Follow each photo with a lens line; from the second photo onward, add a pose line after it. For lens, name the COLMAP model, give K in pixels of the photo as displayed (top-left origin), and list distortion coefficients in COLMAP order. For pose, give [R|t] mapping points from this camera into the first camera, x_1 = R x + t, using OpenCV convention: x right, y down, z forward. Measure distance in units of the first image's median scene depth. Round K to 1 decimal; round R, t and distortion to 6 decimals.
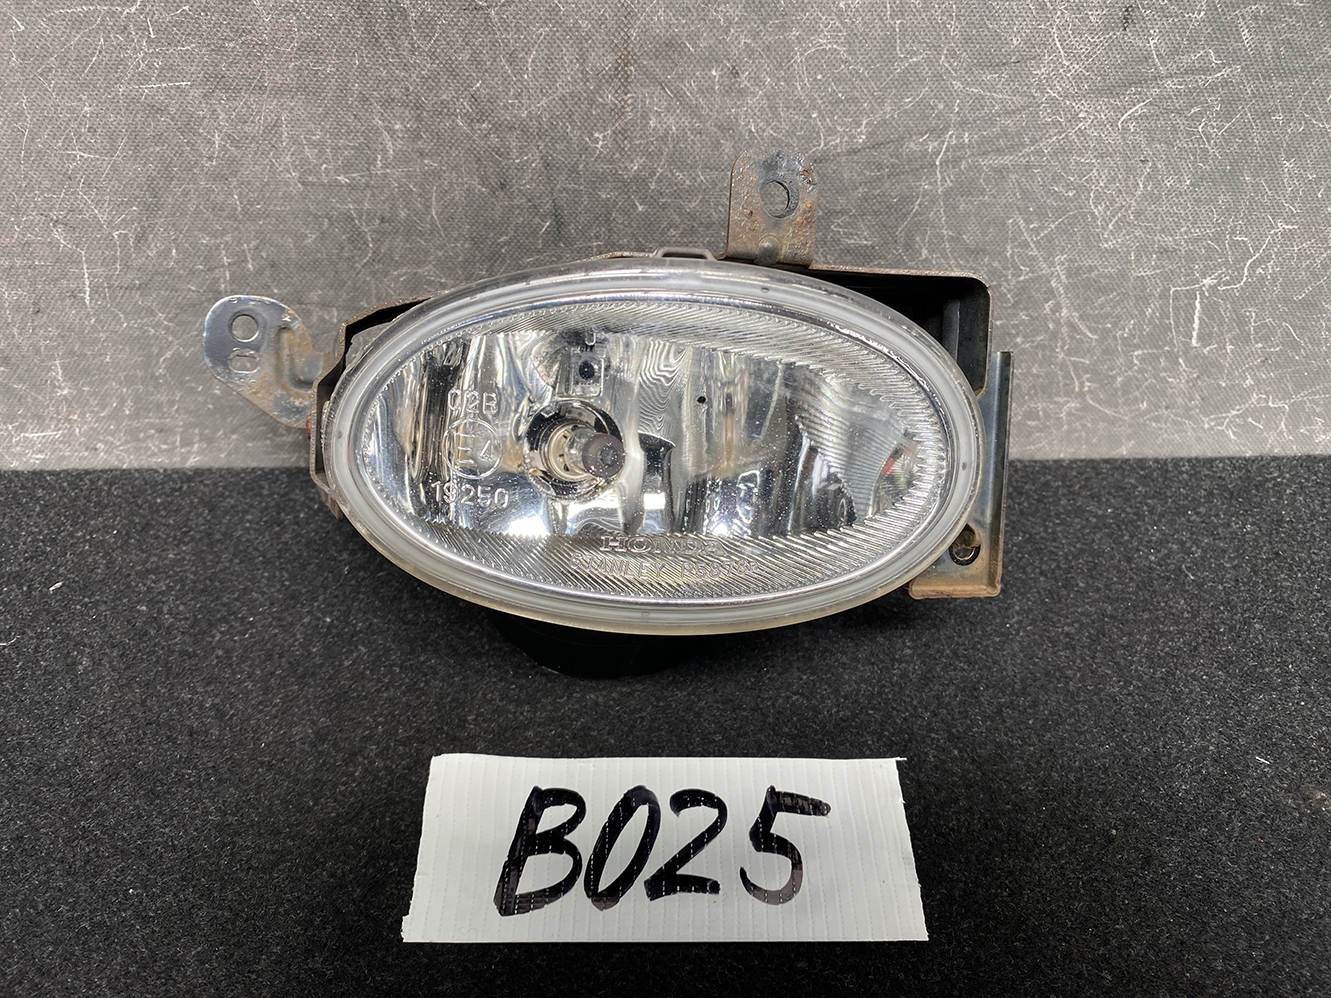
lens RADIAL K [[1014.7, 0, 654.2], [0, 1014.7, 507.9], [0, 0, 1]] dist [-0.027691, 0.018937]
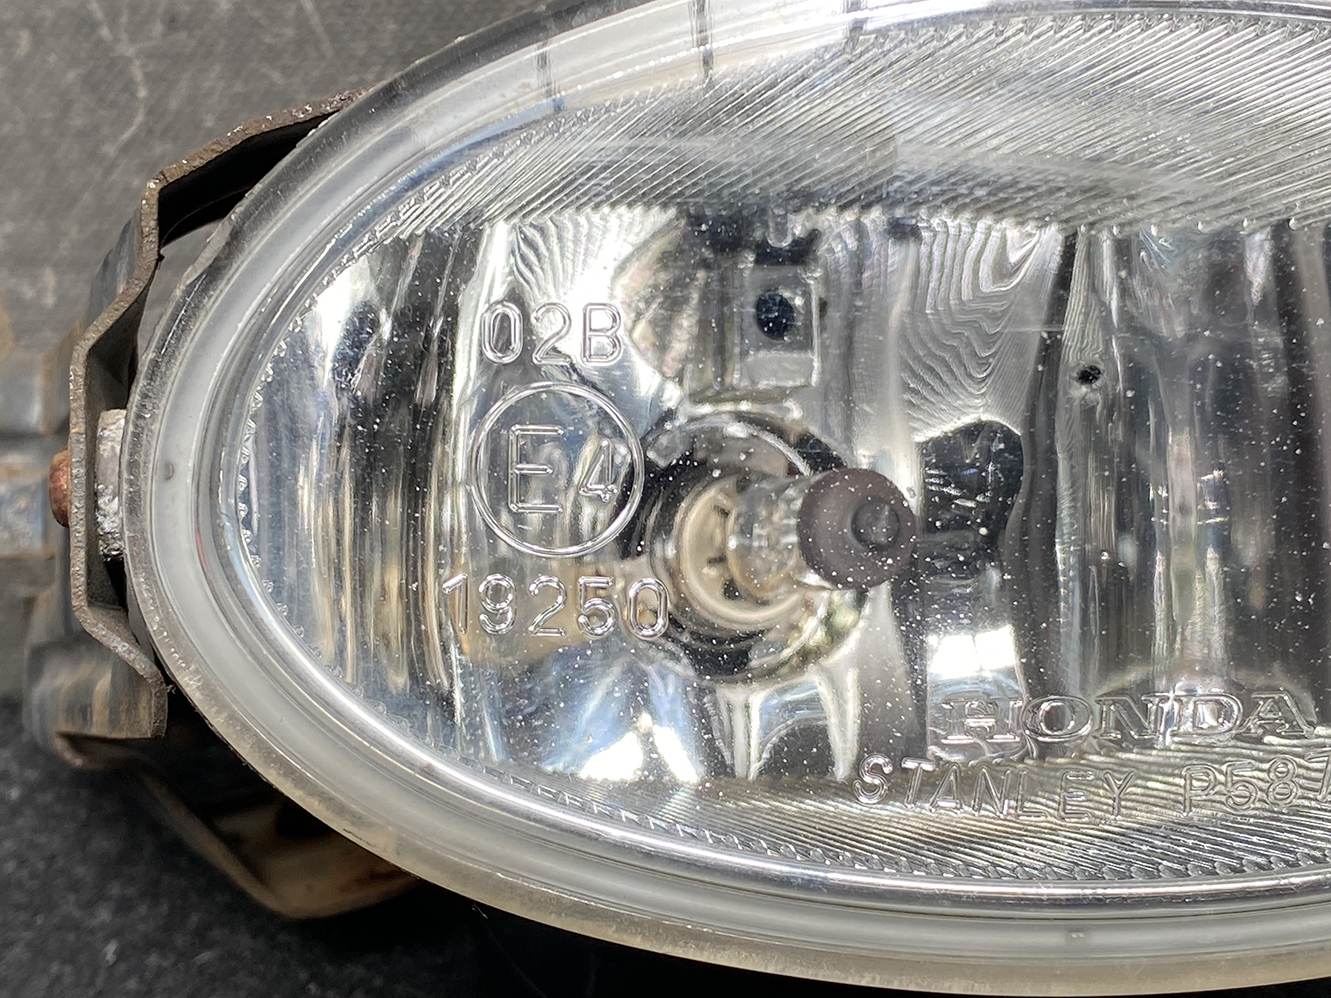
lens RADIAL K [[2402.2, 0, 659.8], [0, 2402.2, 492.6], [0, 0, 1]] dist [0.108320, 0.000000]
pose [[0.996967, -0.077002, -0.011313, -0.098851], [0.074277, 0.984776, -0.157162, 0.059018], [0.023243, 0.155845, 0.987508, 0.135354]]
